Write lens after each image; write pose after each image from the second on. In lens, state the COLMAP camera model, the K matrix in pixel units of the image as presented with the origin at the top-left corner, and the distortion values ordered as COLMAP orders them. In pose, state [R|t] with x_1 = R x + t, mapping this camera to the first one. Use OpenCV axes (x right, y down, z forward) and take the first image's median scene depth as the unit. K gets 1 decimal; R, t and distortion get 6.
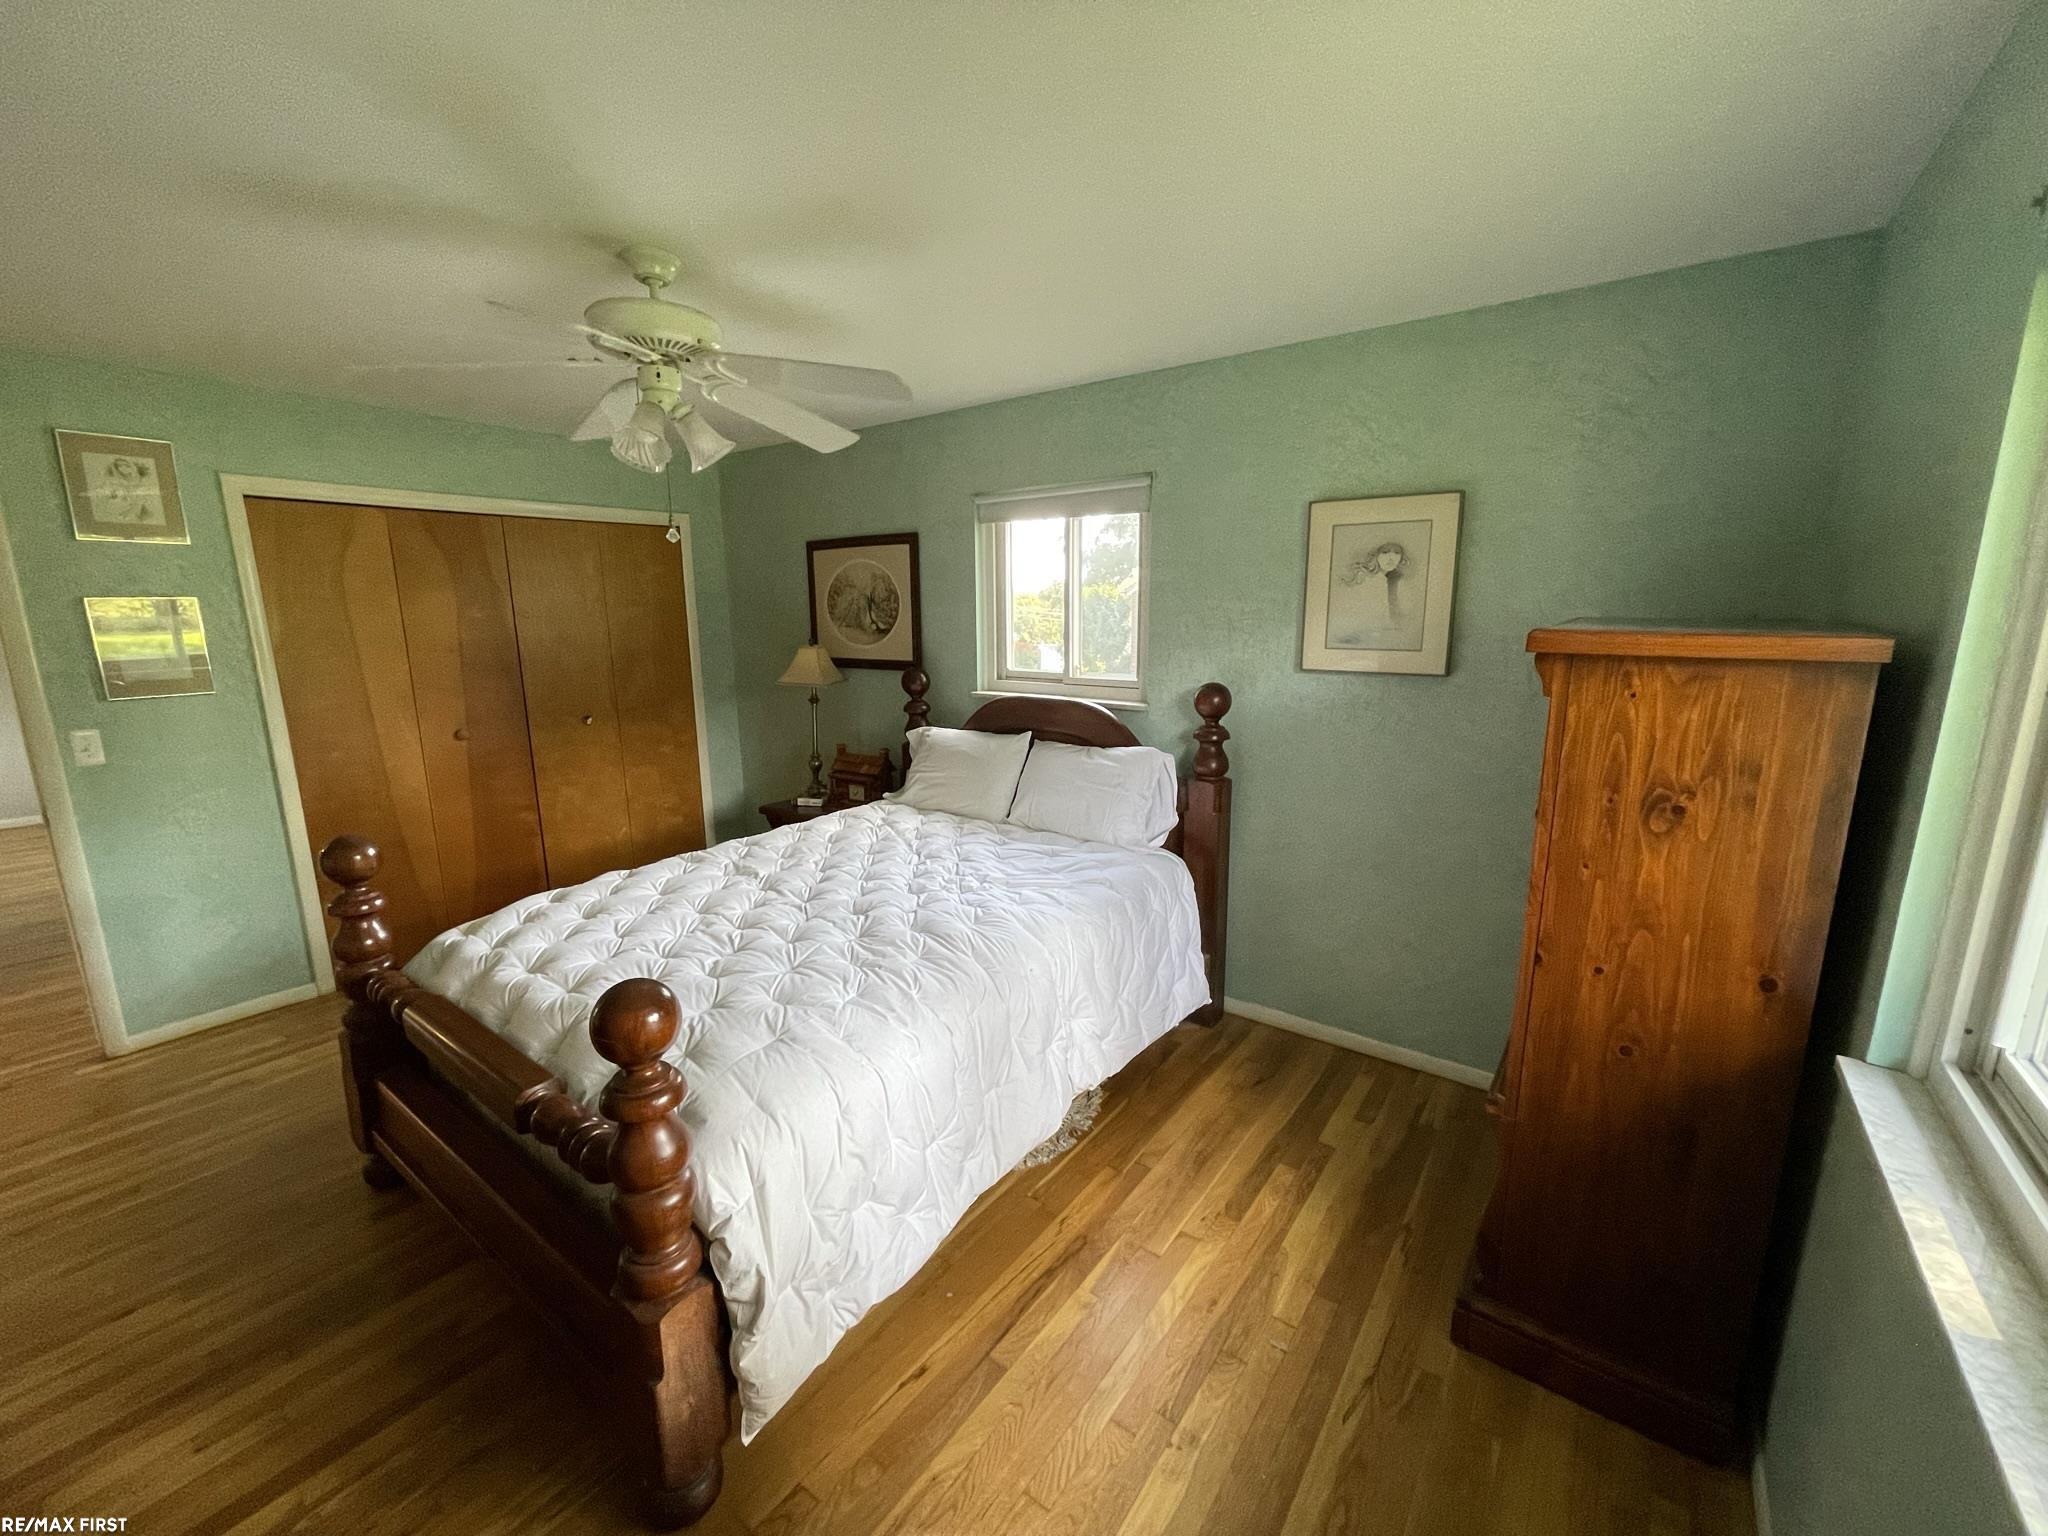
lens RADIAL K [[826.2, 0, 1022.6], [0, 826.2, 774.3], [0, 0, 1]] dist [-0.002953, -0.000233]
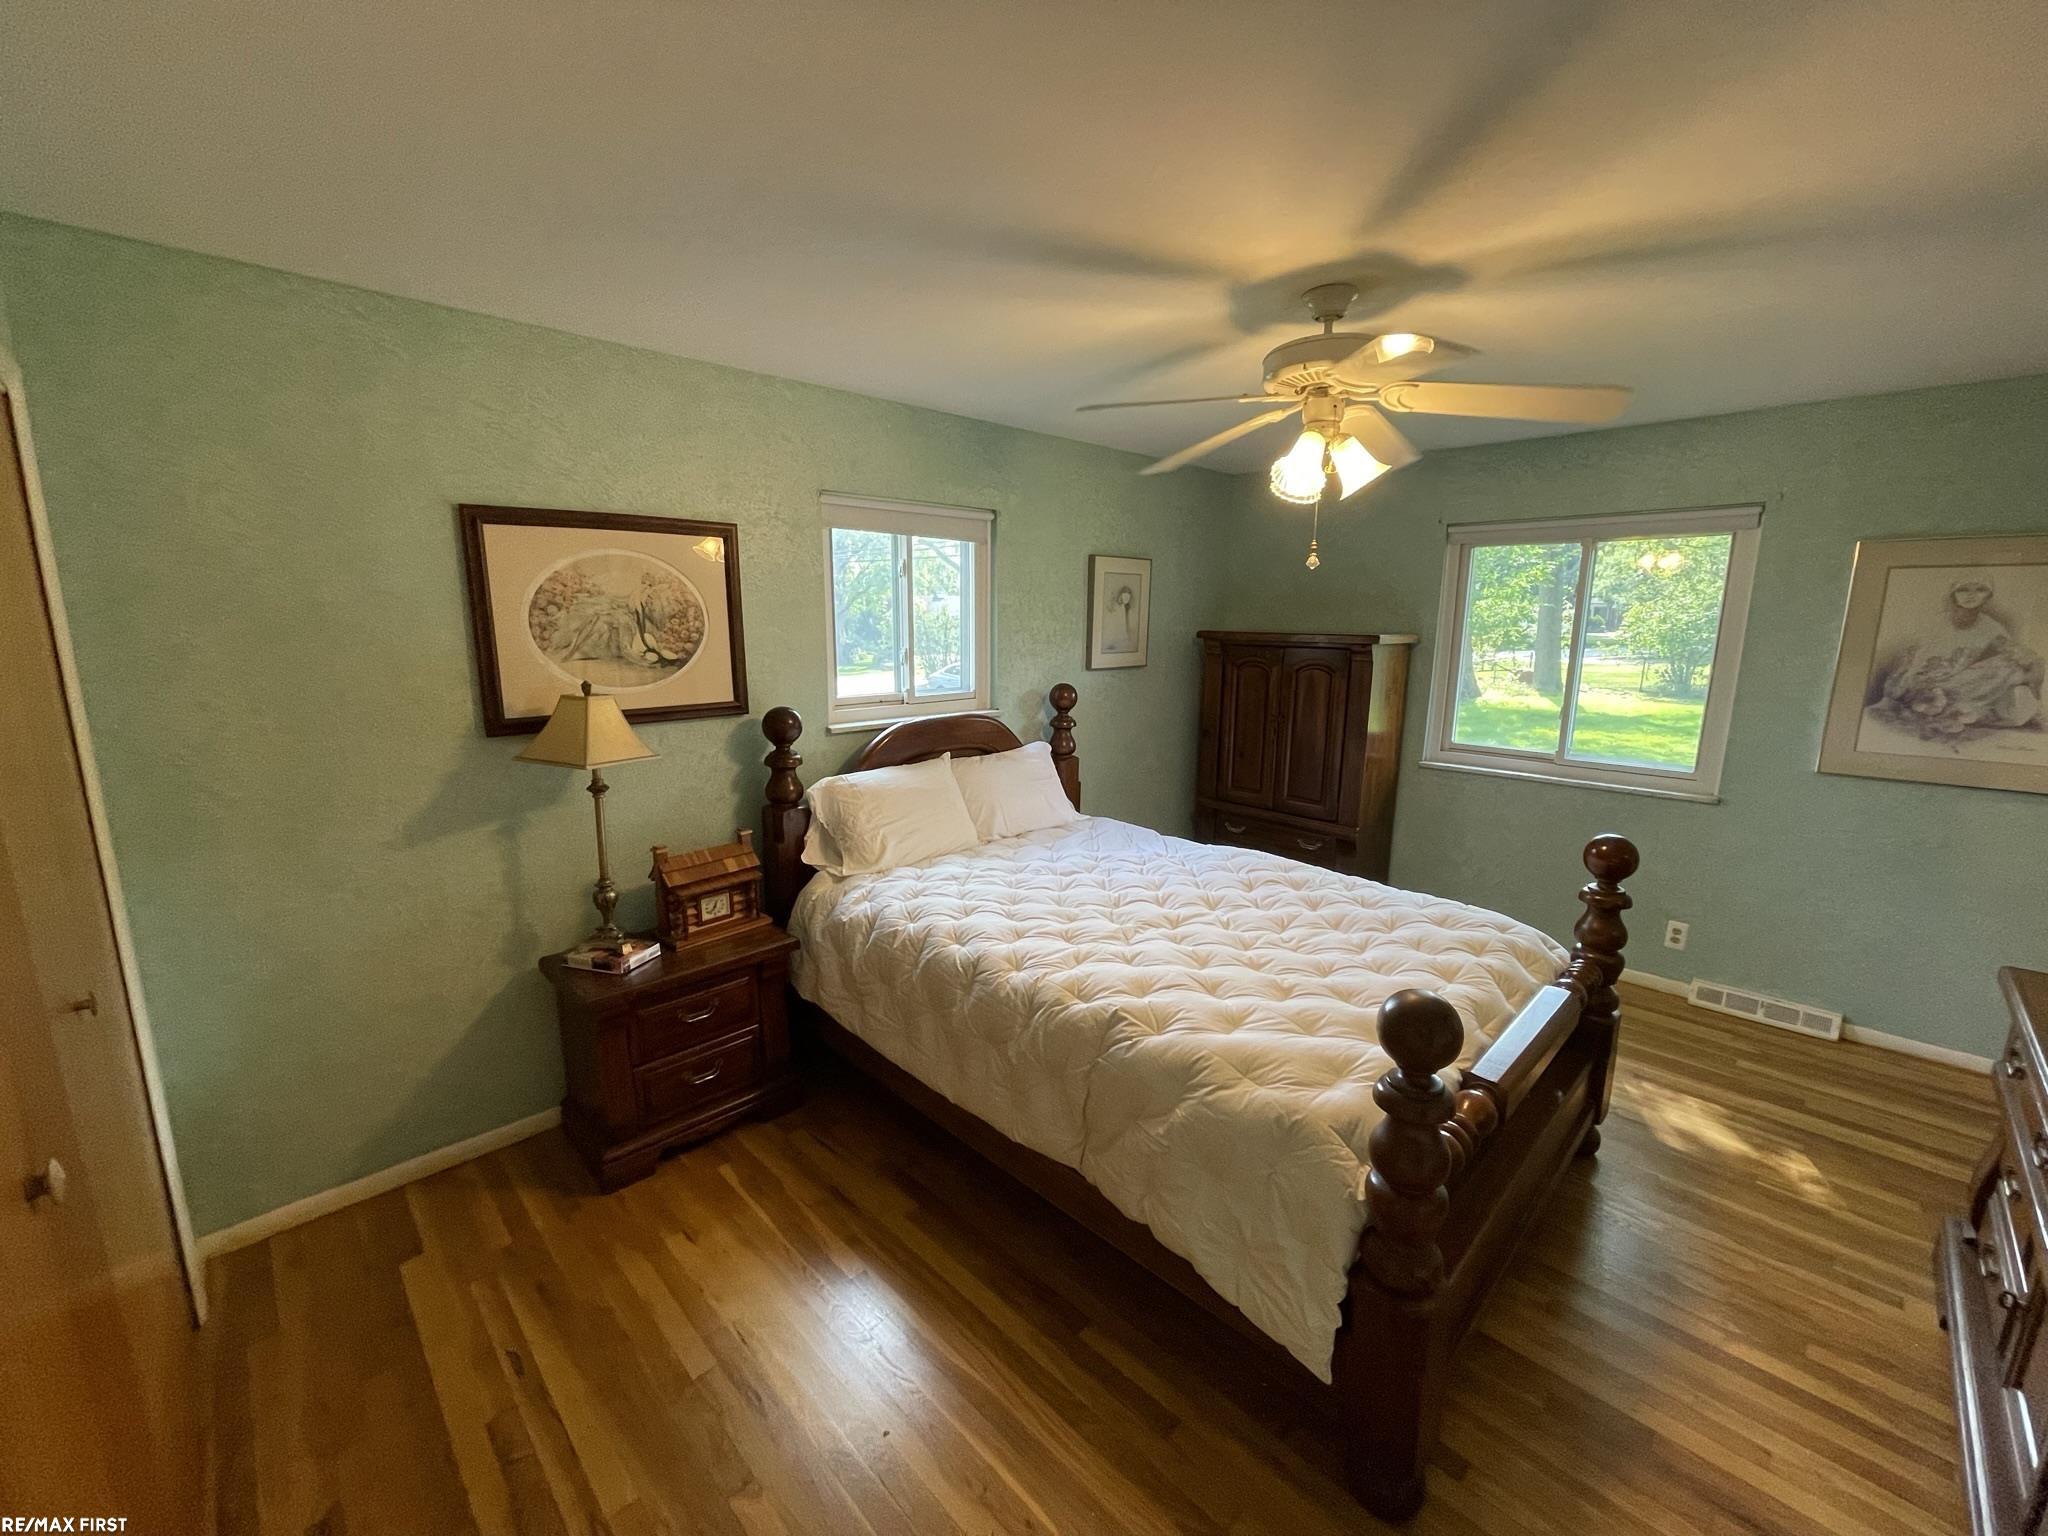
lens RADIAL K [[826.2, 0, 1021.7], [0, 826.2, 766.0], [0, 0, 1]] dist [-0.002953, -0.000233]
pose [[0.159986, -0.175998, 0.971303, -0.922054], [0.184238, 0.972011, 0.145780, -0.161892], [-0.969774, 0.155628, 0.187933, 0.724603]]
